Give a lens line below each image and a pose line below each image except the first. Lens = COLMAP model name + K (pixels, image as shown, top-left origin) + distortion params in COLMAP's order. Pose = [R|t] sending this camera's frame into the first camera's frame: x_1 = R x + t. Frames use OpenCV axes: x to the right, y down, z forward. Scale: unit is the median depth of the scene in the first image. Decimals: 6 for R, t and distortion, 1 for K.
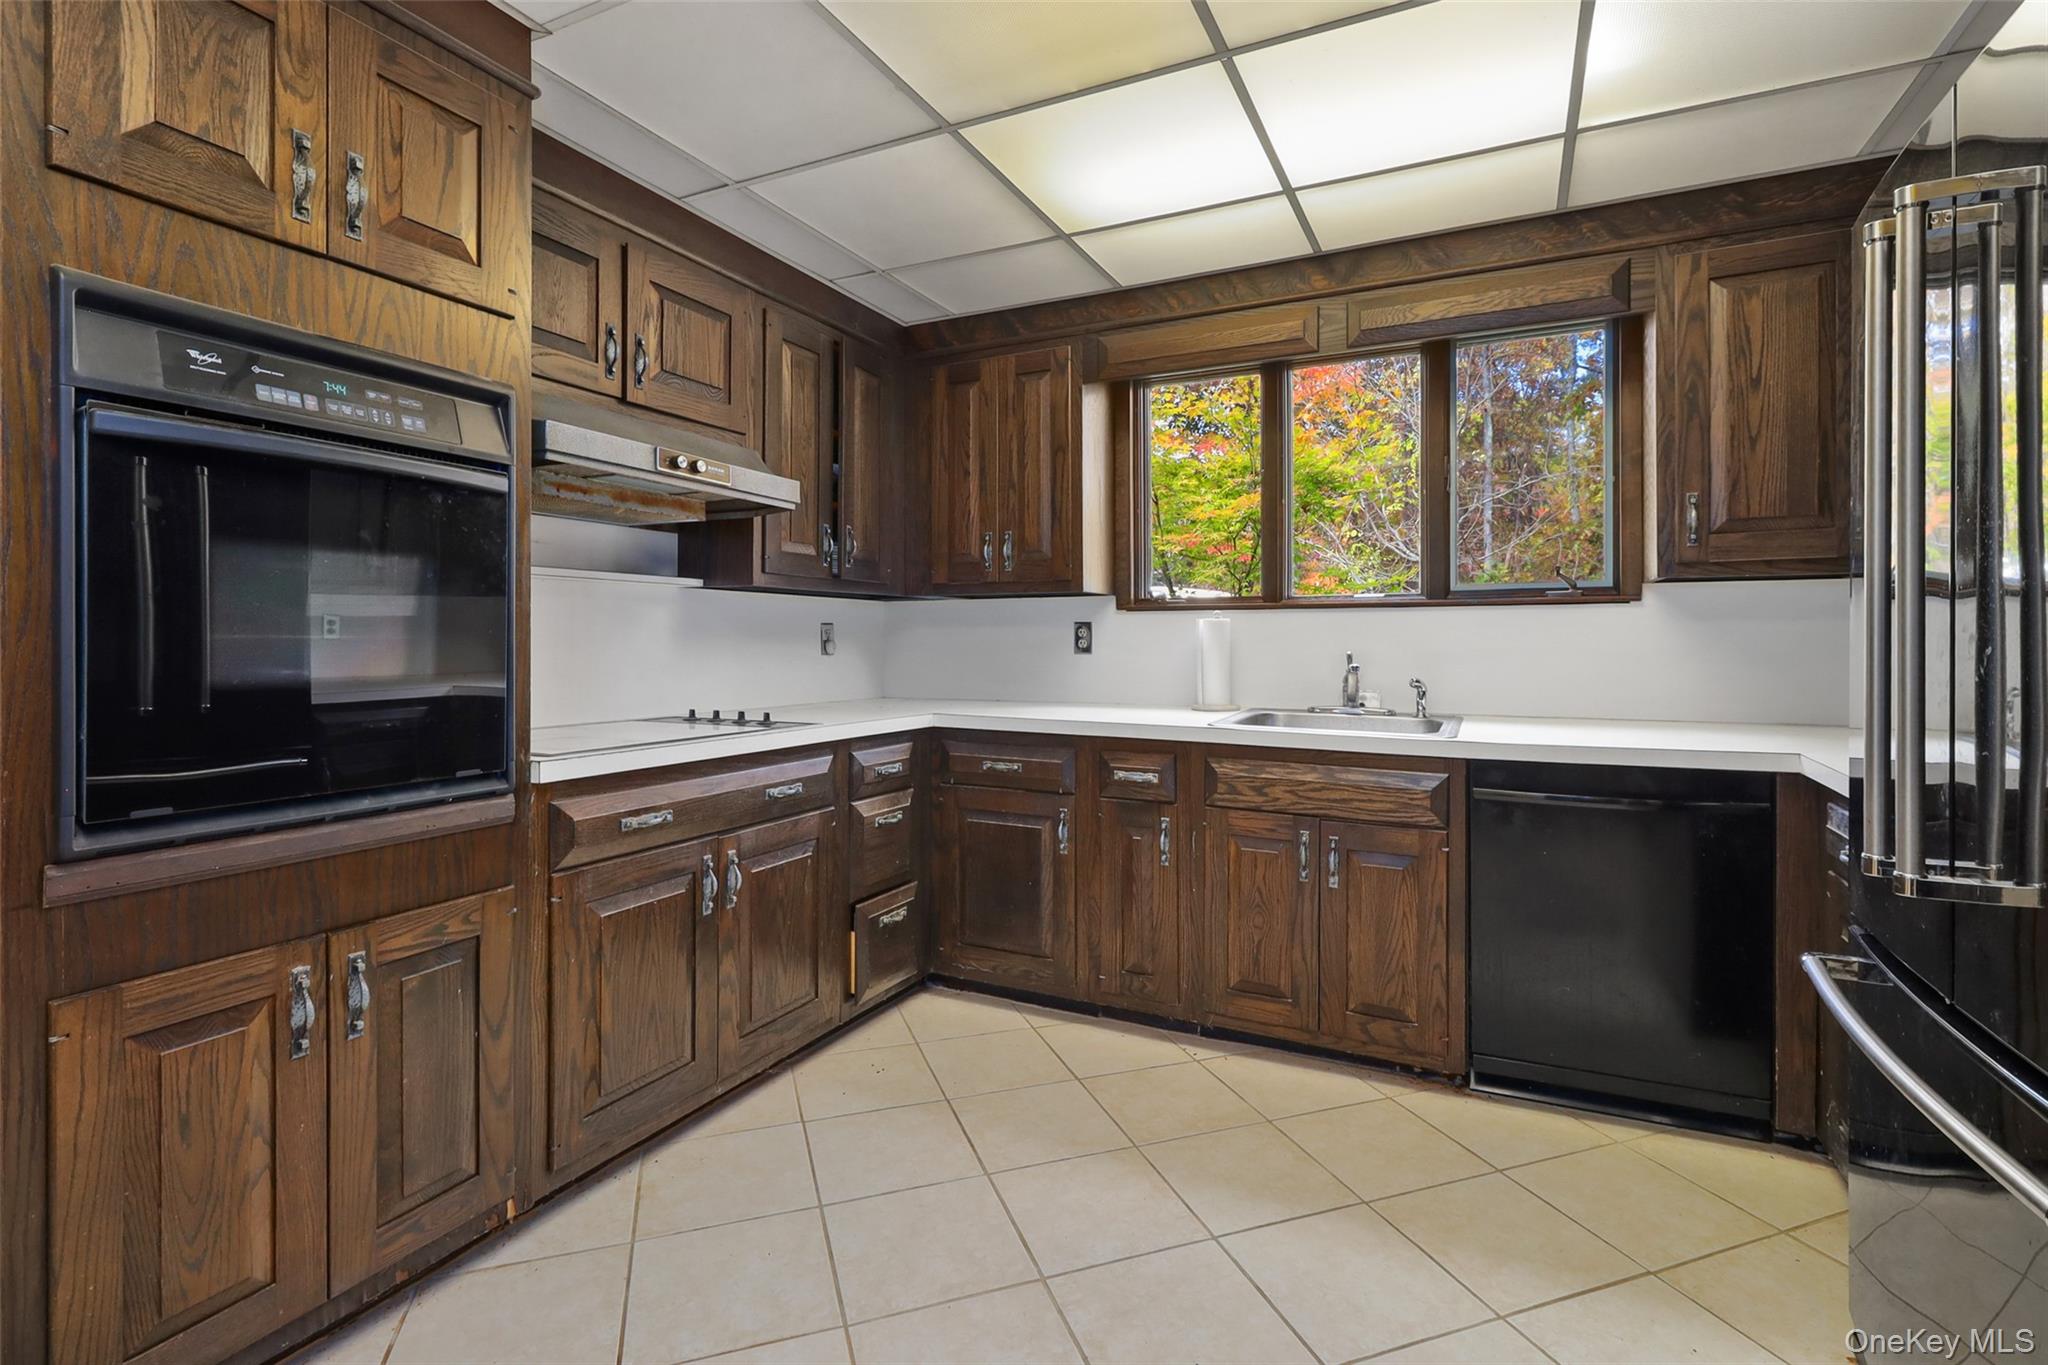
lens RADIAL K [[950.5, 0, 1032.9], [0, 950.5, 641.9], [0, 0, 1]] dist [0.006083, -0.000566]
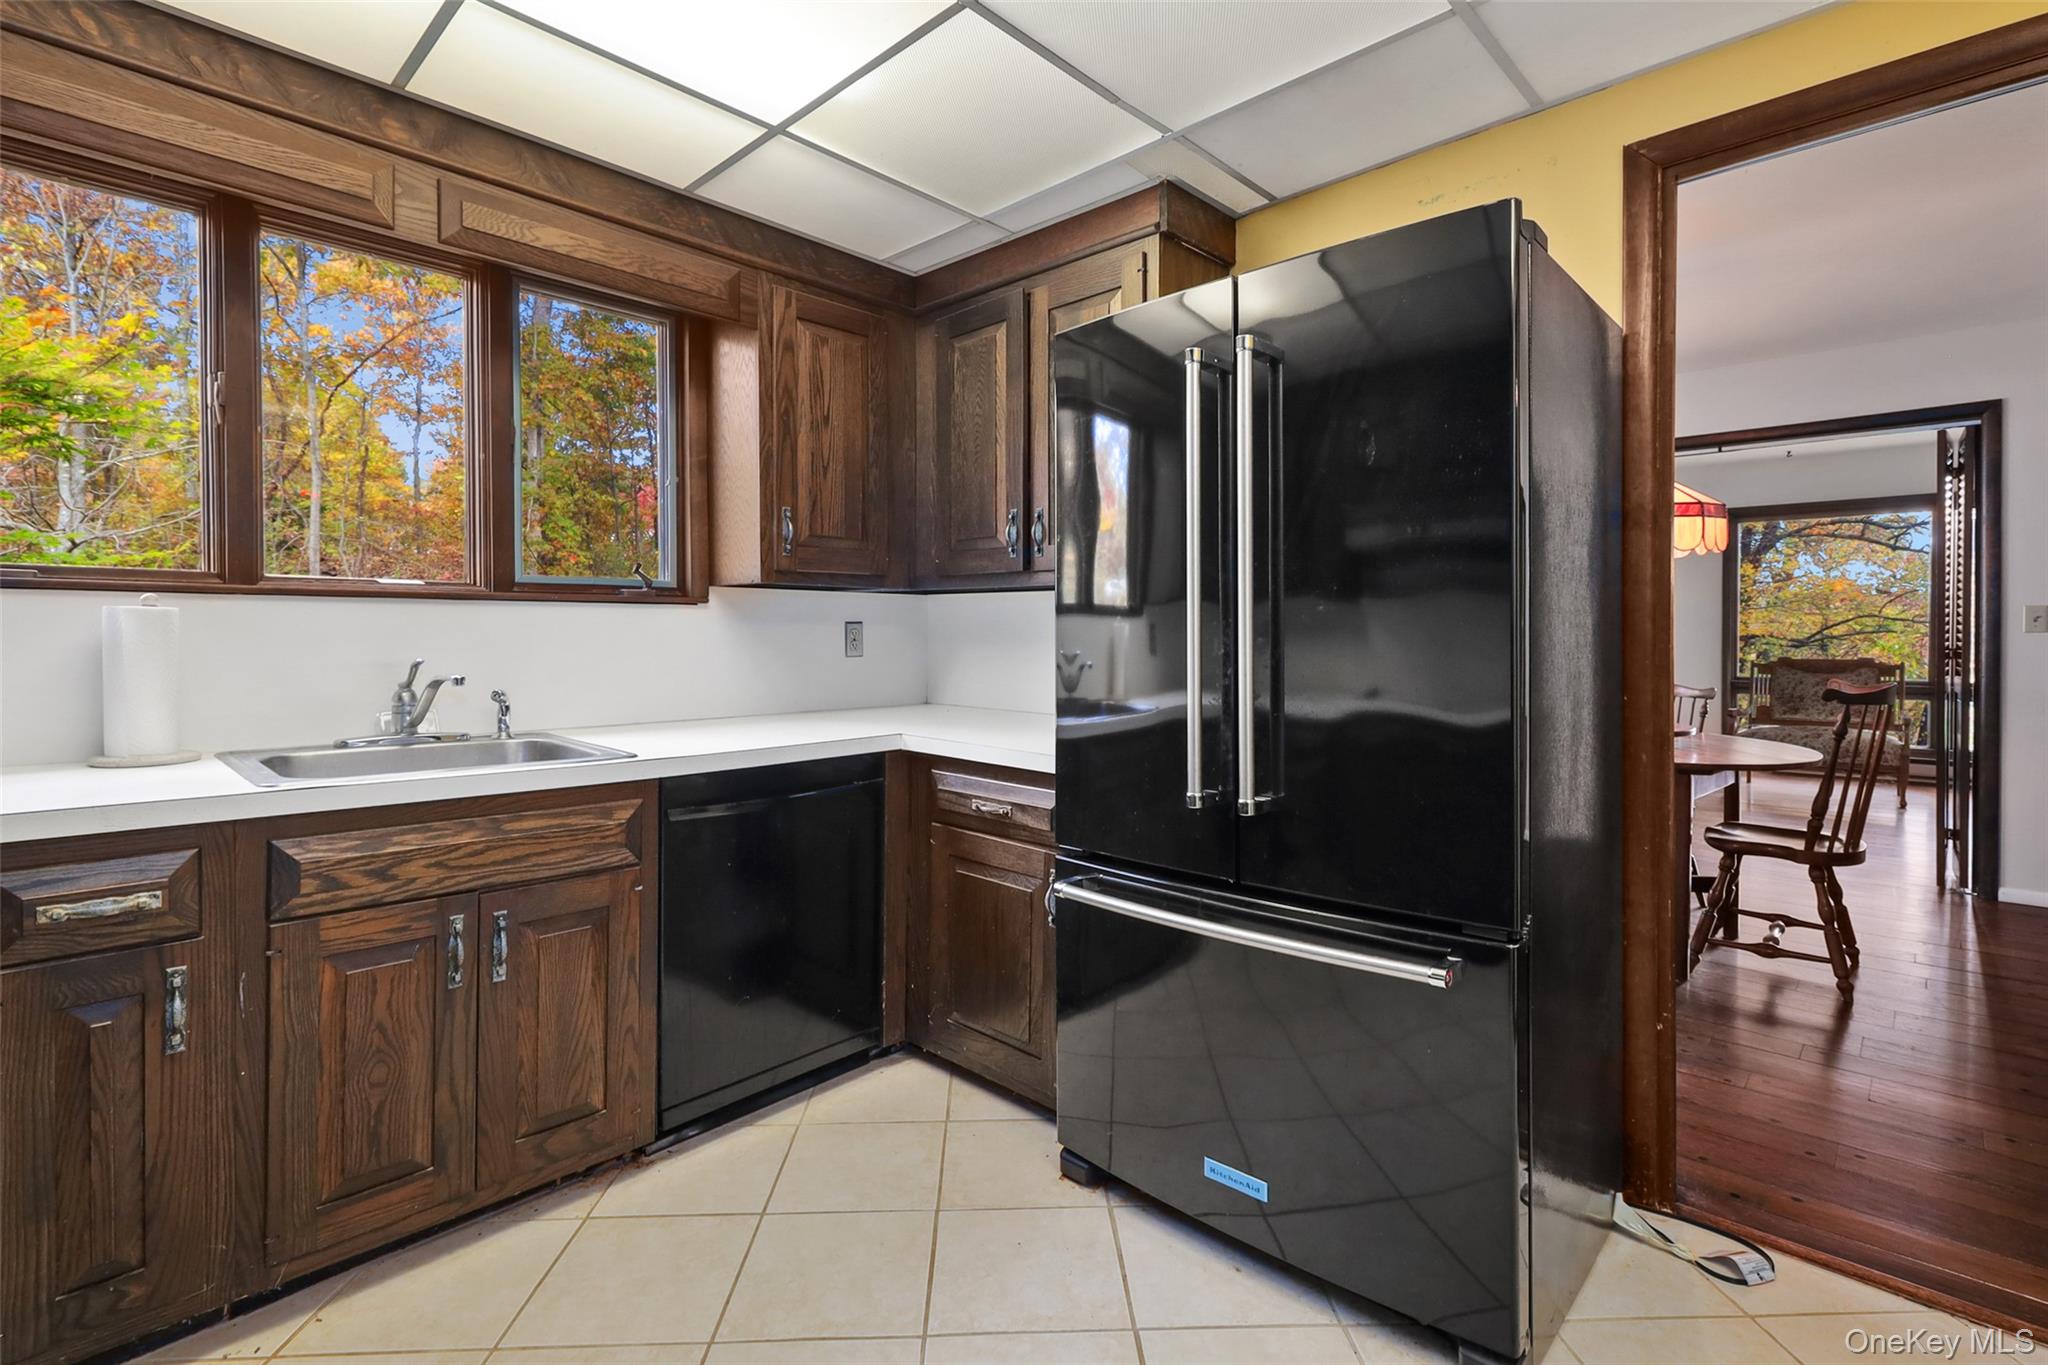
lens RADIAL K [[950.5, 0, 1032.9], [0, 950.5, 641.9], [0, 0, 1]] dist [0.006083, -0.000566]
pose [[0.298842, -0.004948, 0.954290, -0.256909], [0.000711, 0.999987, 0.004962, -0.006259], [-0.954302, -0.000804, 0.298841, 0.384470]]
